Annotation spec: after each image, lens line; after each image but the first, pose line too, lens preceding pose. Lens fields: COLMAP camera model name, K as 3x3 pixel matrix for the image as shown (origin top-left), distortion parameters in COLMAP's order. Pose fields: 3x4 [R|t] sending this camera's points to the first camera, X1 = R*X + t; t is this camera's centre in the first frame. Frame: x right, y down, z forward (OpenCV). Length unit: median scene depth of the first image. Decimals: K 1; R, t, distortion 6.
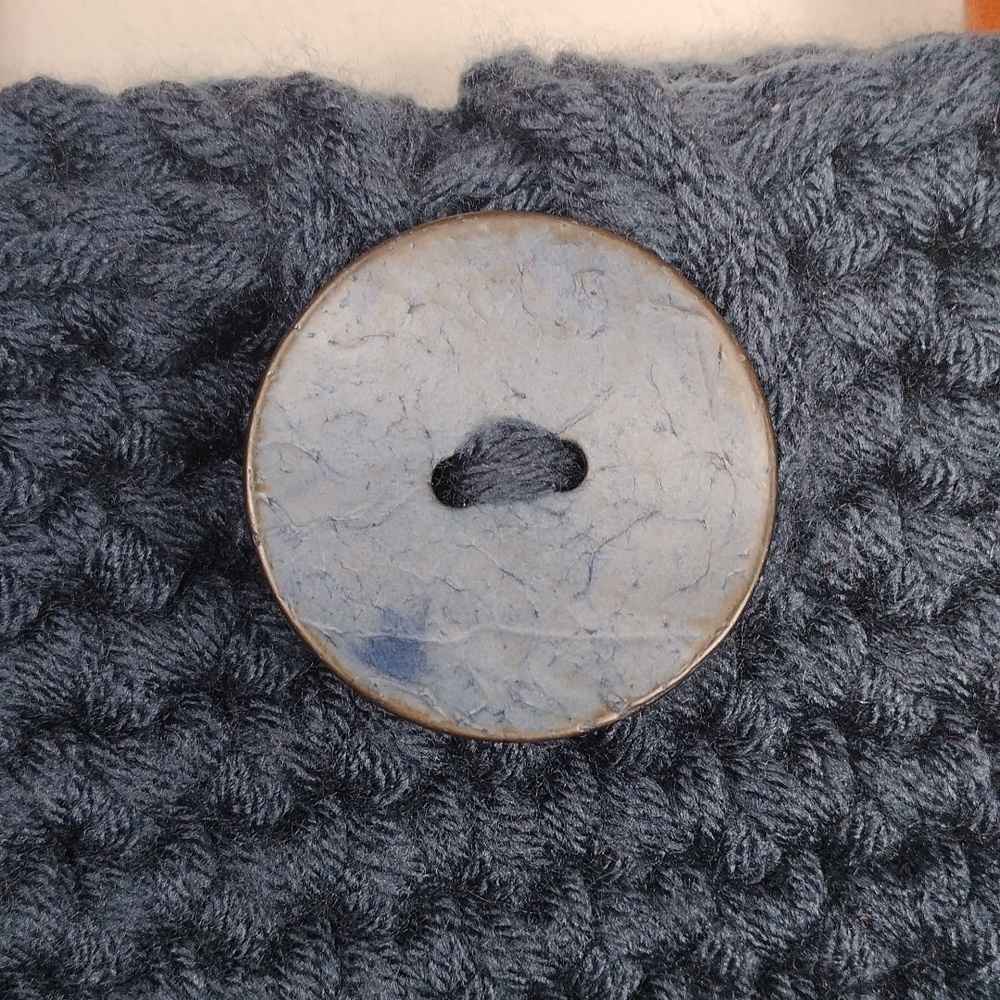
lens RADIAL K [[1952.2, 0, 447.6], [0, 1952.2, 500.0], [0, 0, 1]] dist [0.061622, -0.124256]
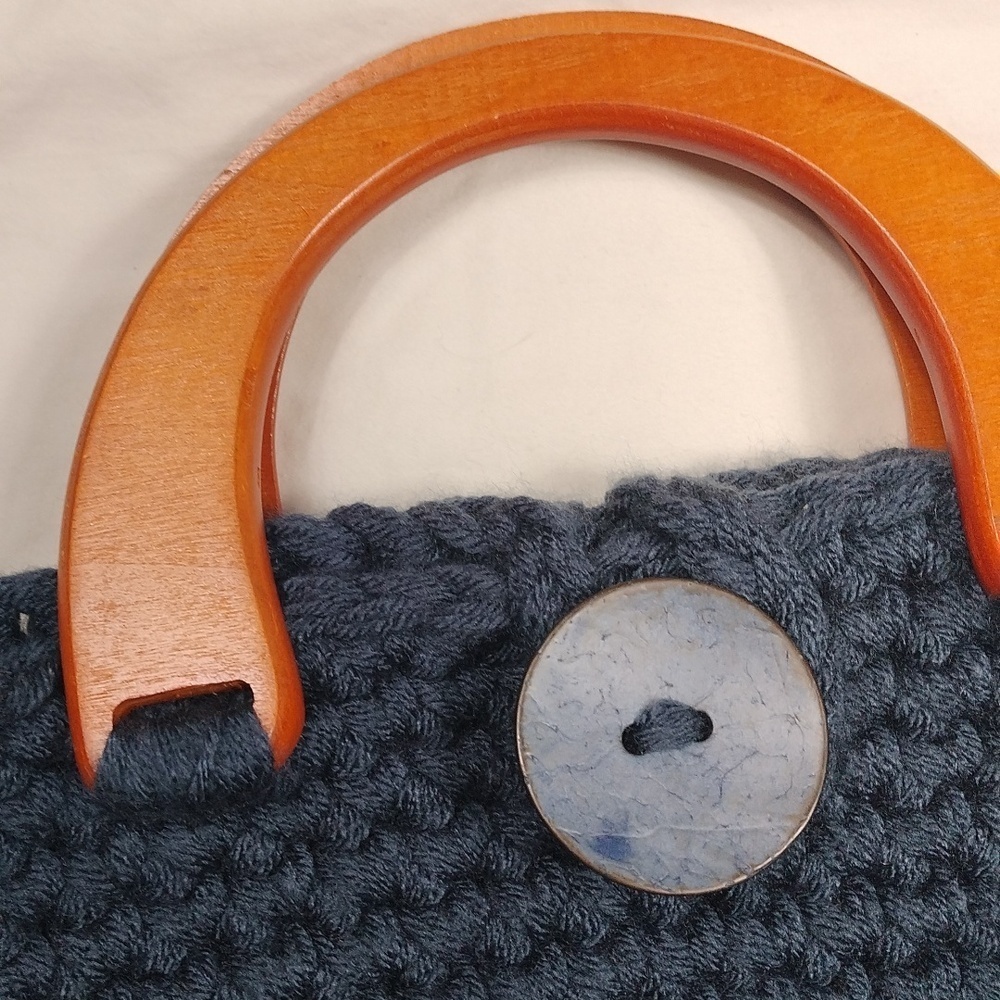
lens RADIAL K [[1569.1, 0, 528.0], [0, 1569.1, 500.0], [0, 0, 1]] dist [0.061864, -0.170128]
pose [[0.998544, -0.047423, 0.025719, -0.104504], [0.050676, 0.988035, -0.145670, -0.018959], [-0.018503, 0.146761, 0.988999, -0.334077]]
